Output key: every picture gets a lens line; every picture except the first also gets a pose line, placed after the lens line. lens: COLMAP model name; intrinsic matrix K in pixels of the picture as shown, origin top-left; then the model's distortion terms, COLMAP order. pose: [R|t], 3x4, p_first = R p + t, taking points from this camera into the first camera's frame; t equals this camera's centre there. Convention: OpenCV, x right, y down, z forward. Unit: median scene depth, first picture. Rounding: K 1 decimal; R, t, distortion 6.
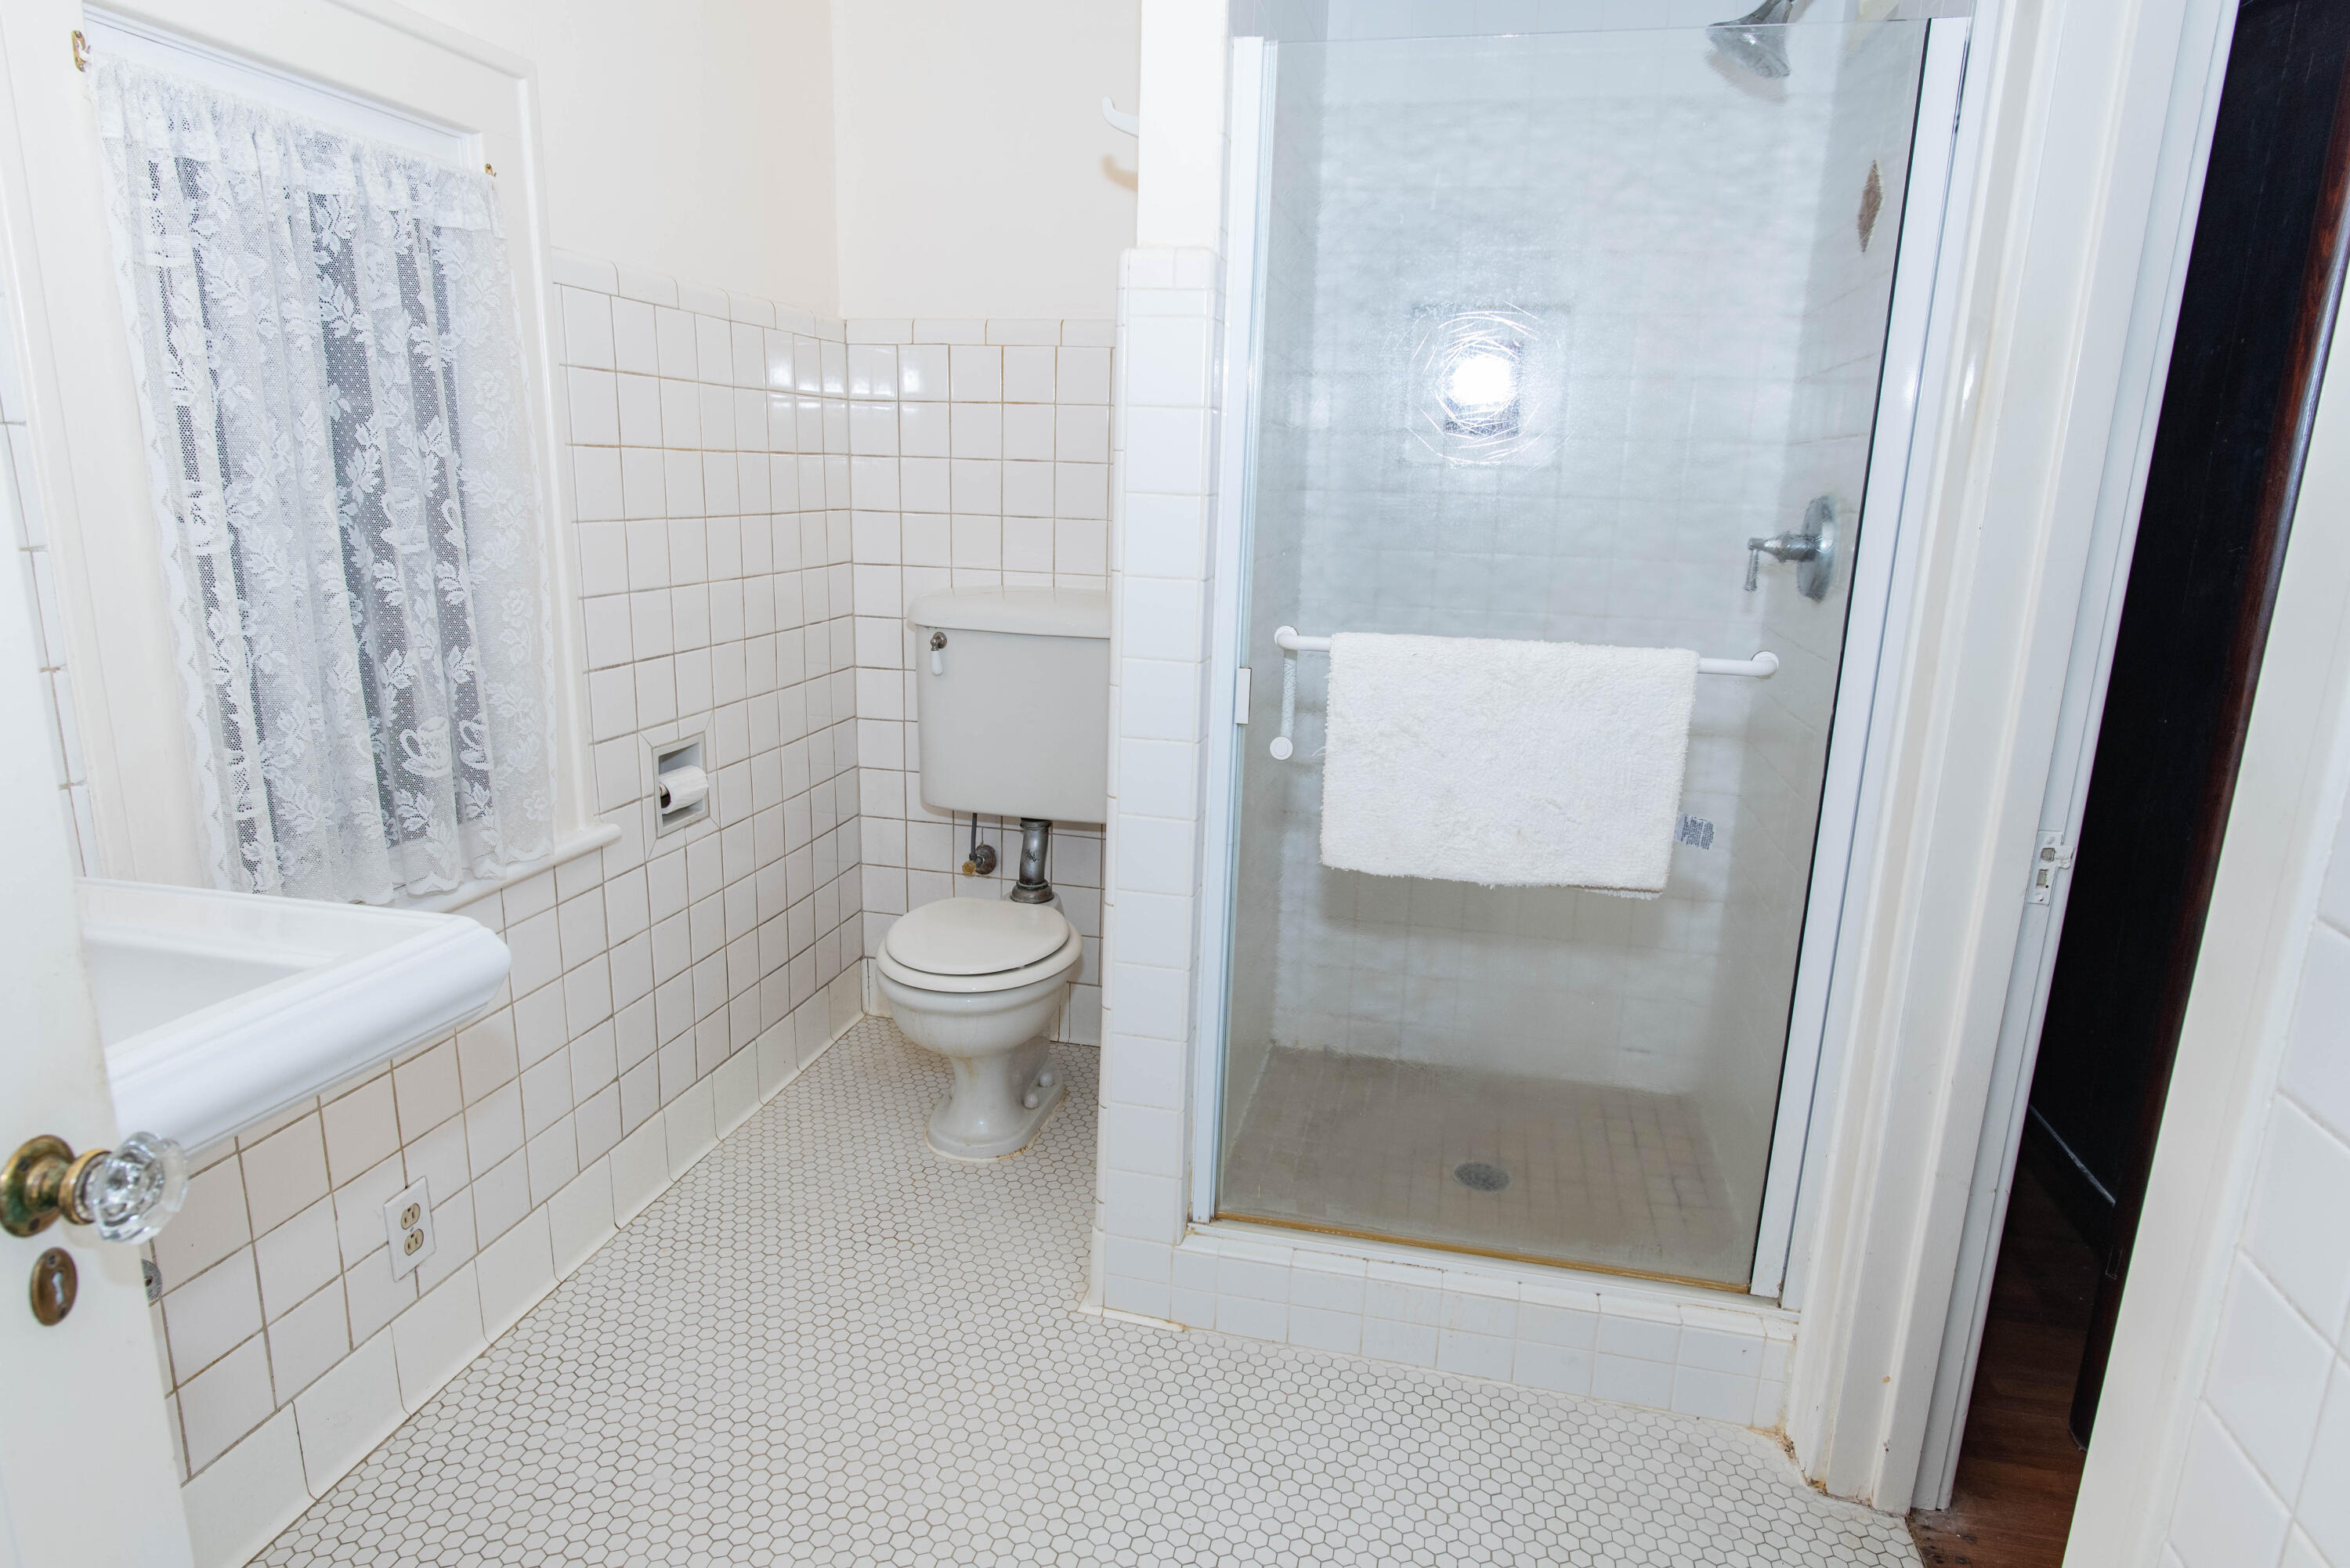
lens RADIAL K [[1341.0, 0, 1172.9], [0, 1341.0, 788.5], [0, 0, 1]] dist [-0.006175, 0.002593]
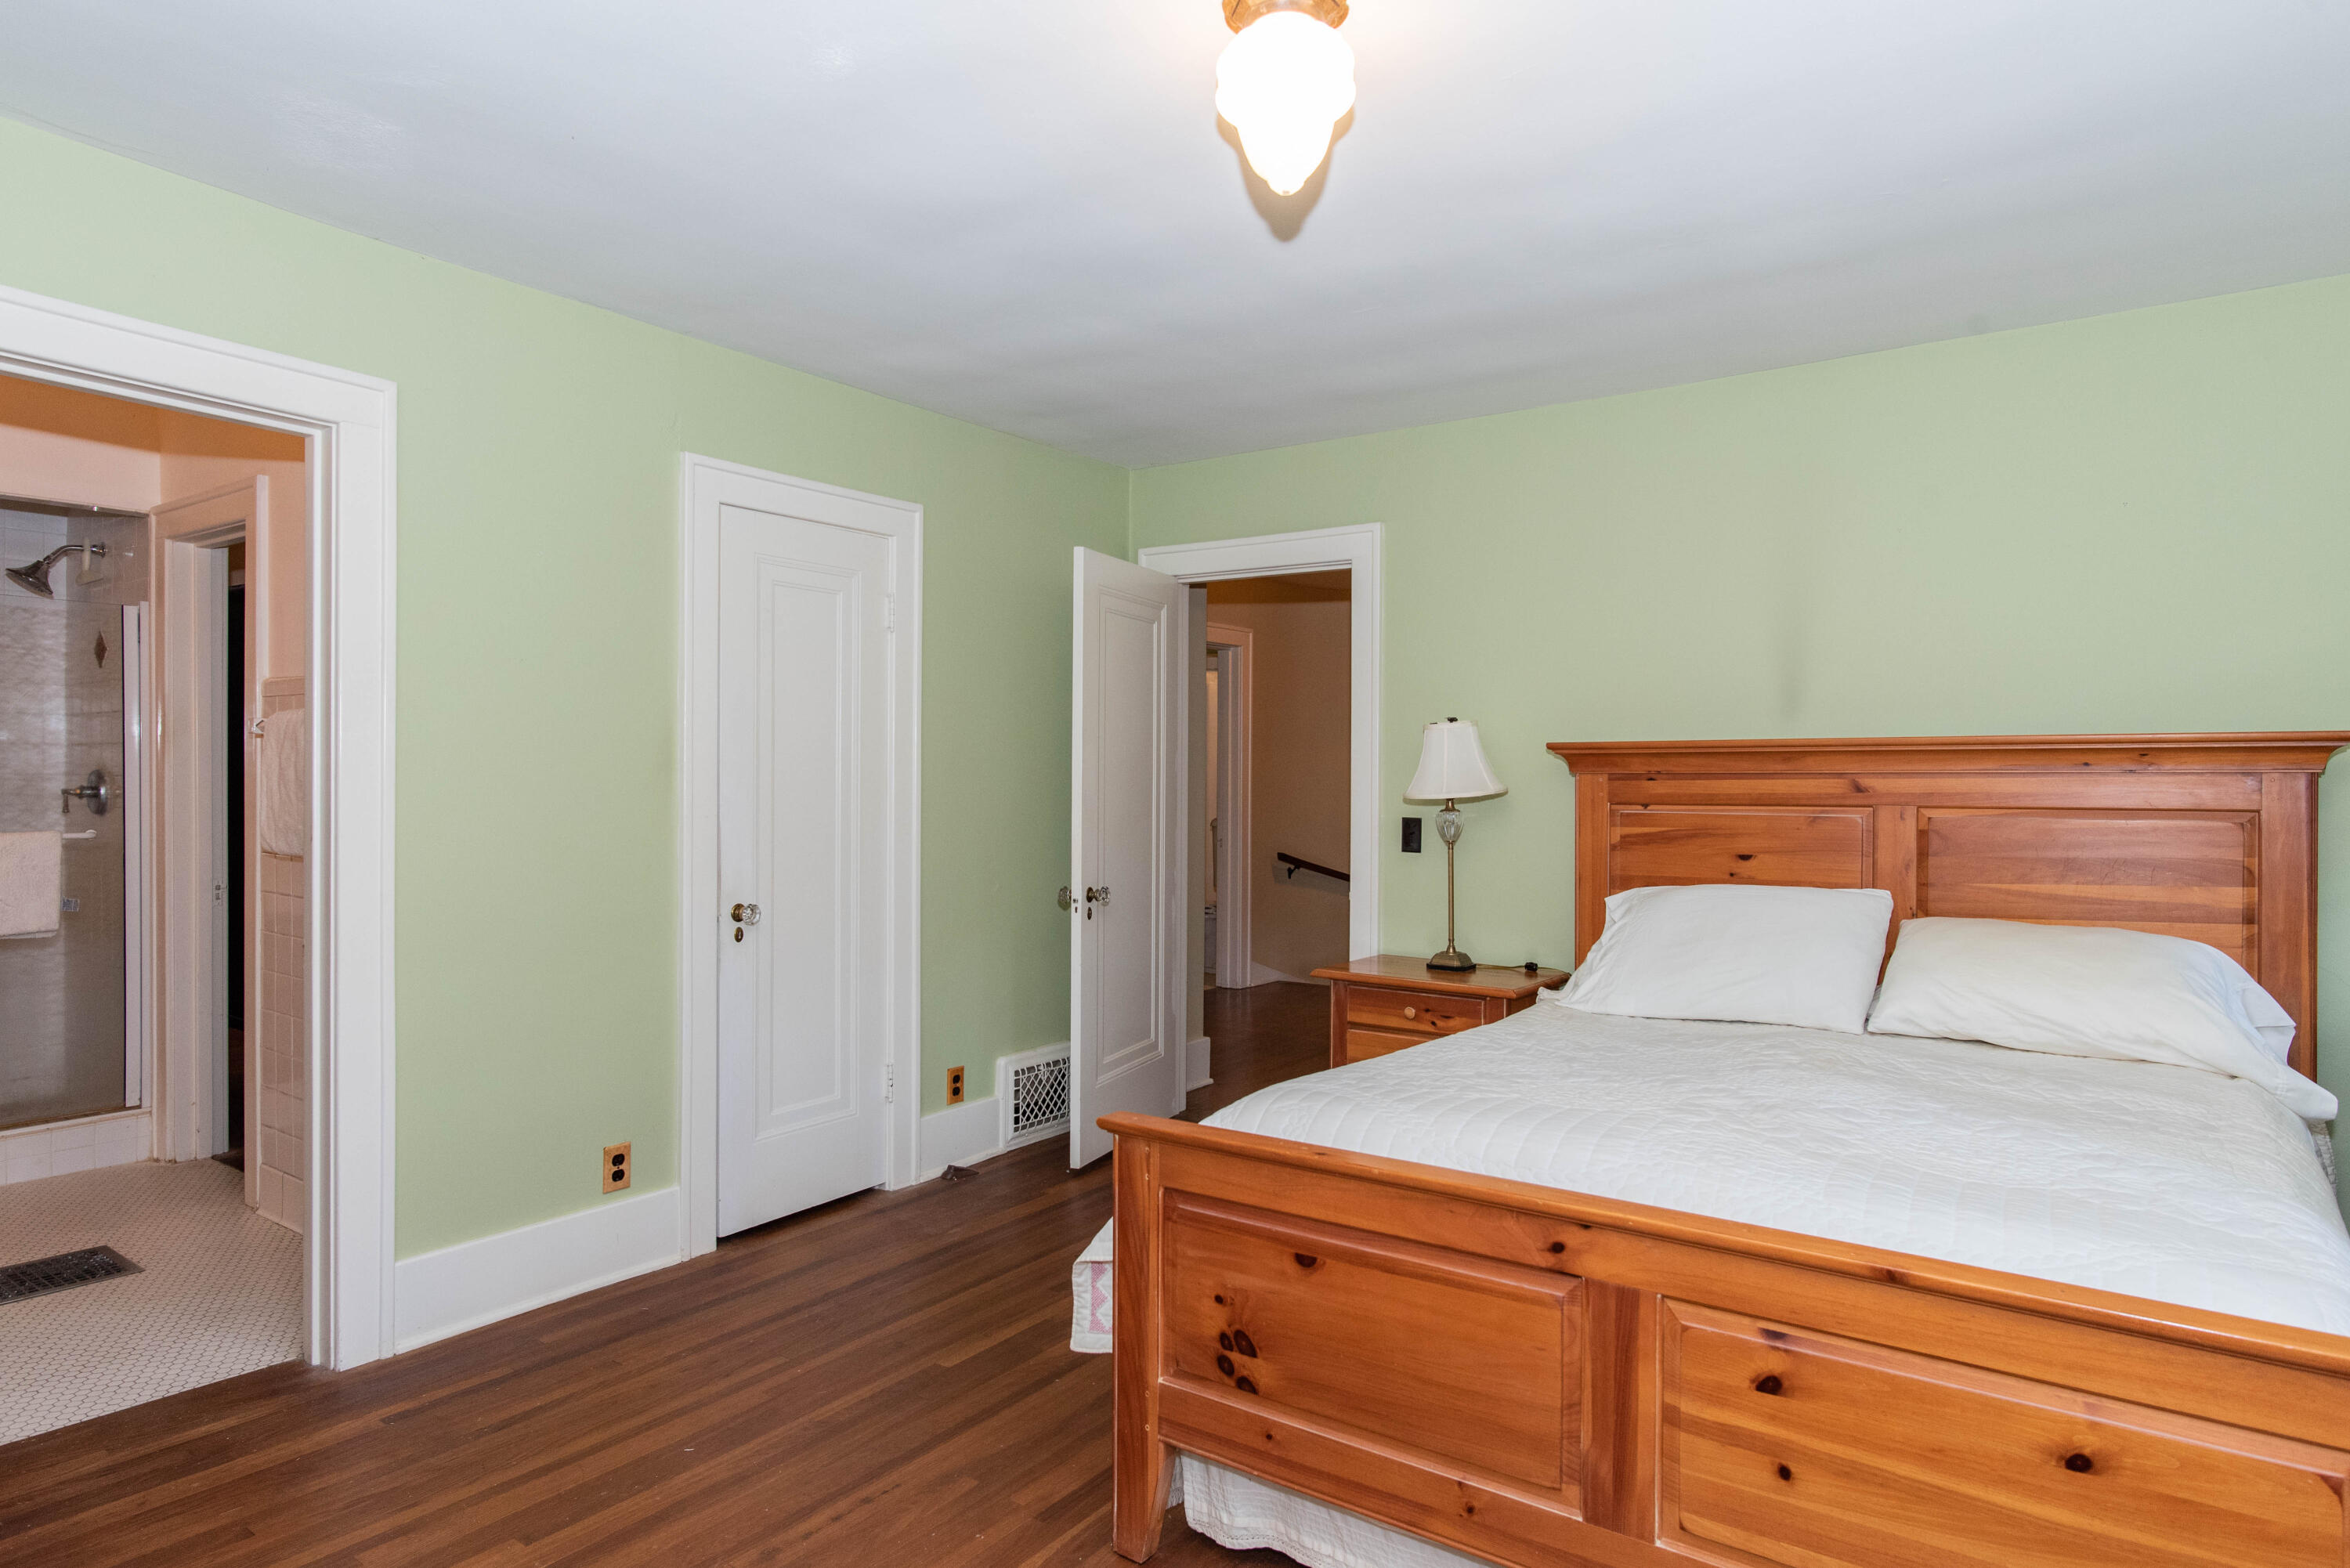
lens RADIAL K [[1341.0, 0, 1169.3], [0, 1341.0, 787.6], [0, 0, 1]] dist [-0.006175, 0.002593]
pose [[0.392988, -0.030669, 0.919032, -0.883215], [0.224887, 0.972299, -0.063717, 0.363102], [-0.891620, 0.231719, 0.388999, -1.491639]]
